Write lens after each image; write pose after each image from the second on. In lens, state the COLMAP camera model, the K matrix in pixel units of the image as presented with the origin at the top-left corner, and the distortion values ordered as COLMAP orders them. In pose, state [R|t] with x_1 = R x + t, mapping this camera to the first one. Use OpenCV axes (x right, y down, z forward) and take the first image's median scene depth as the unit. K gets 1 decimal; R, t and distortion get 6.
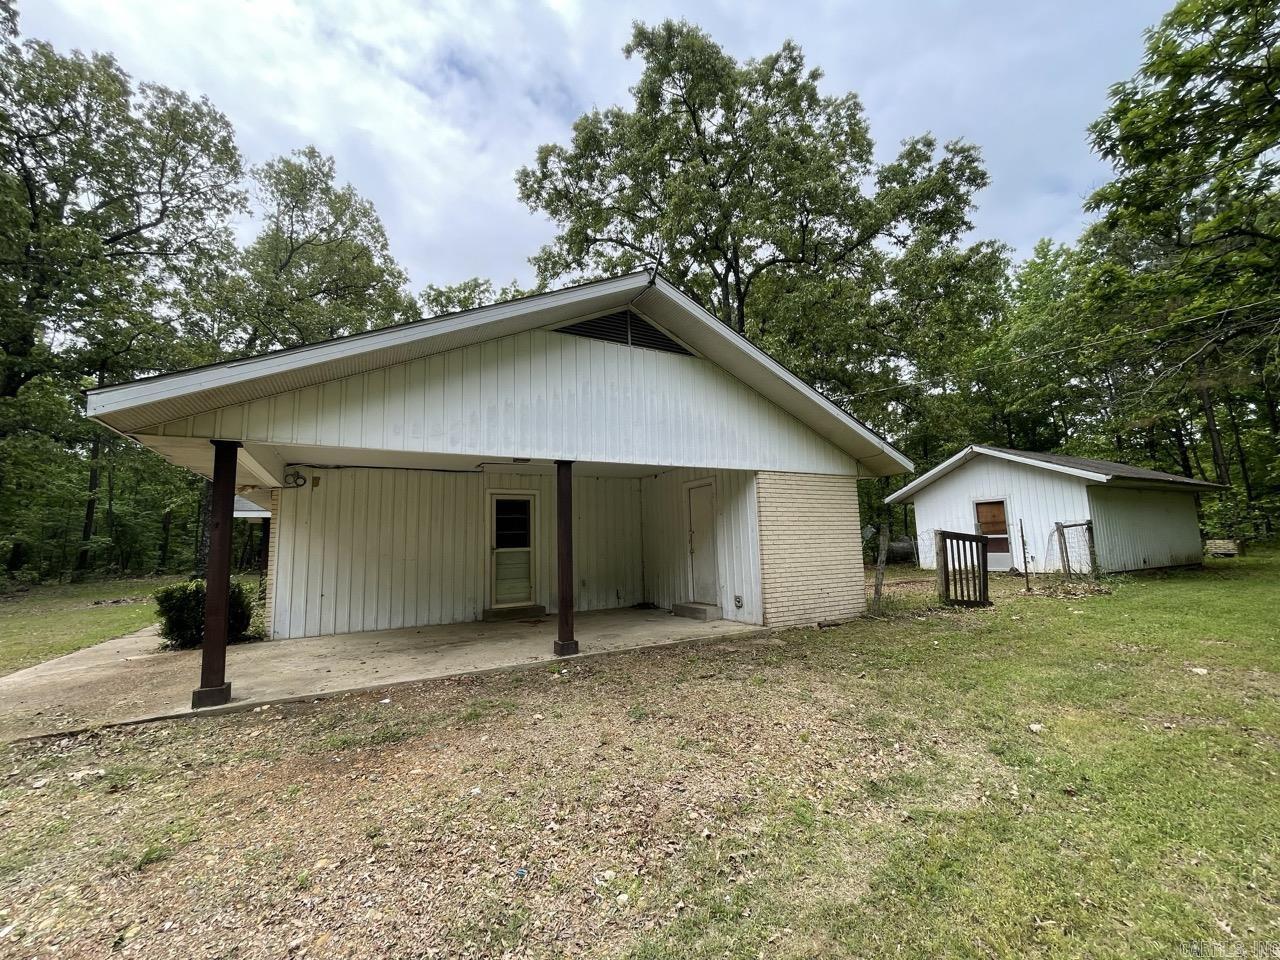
lens RADIAL K [[520.3, 0, 637.8], [0, 520.3, 477.3], [0, 0, 1]] dist [-0.003271, -0.000096]
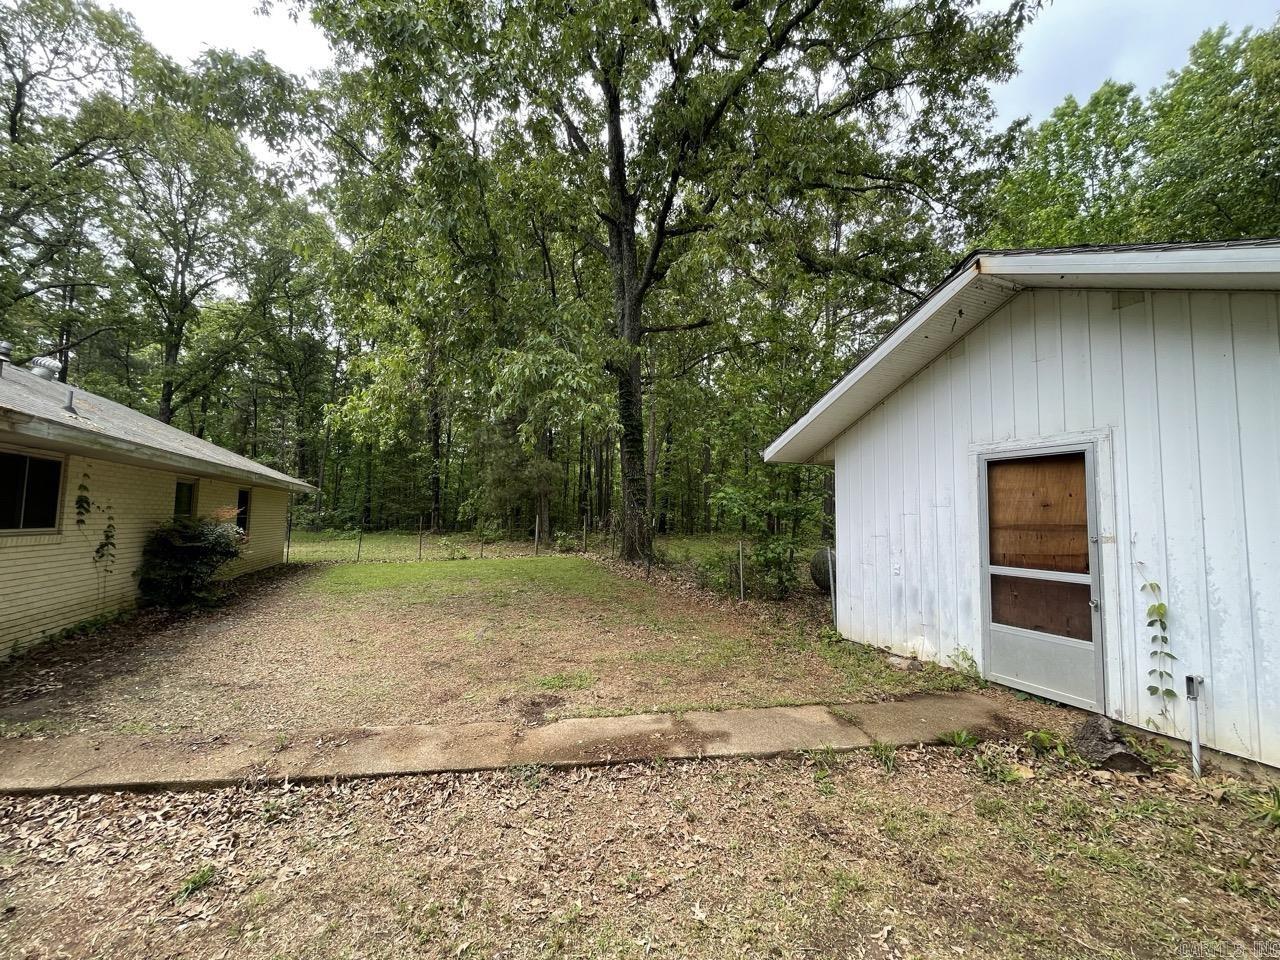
lens RADIAL K [[520.3, 0, 641.9], [0, 520.3, 484.9], [0, 0, 1]] dist [-0.003271, -0.000096]
pose [[0.992963, 0.034272, -0.113358, 0.492887], [-0.028141, 0.998076, 0.055249, 0.053439], [0.115033, -0.051670, 0.992017, 0.685567]]
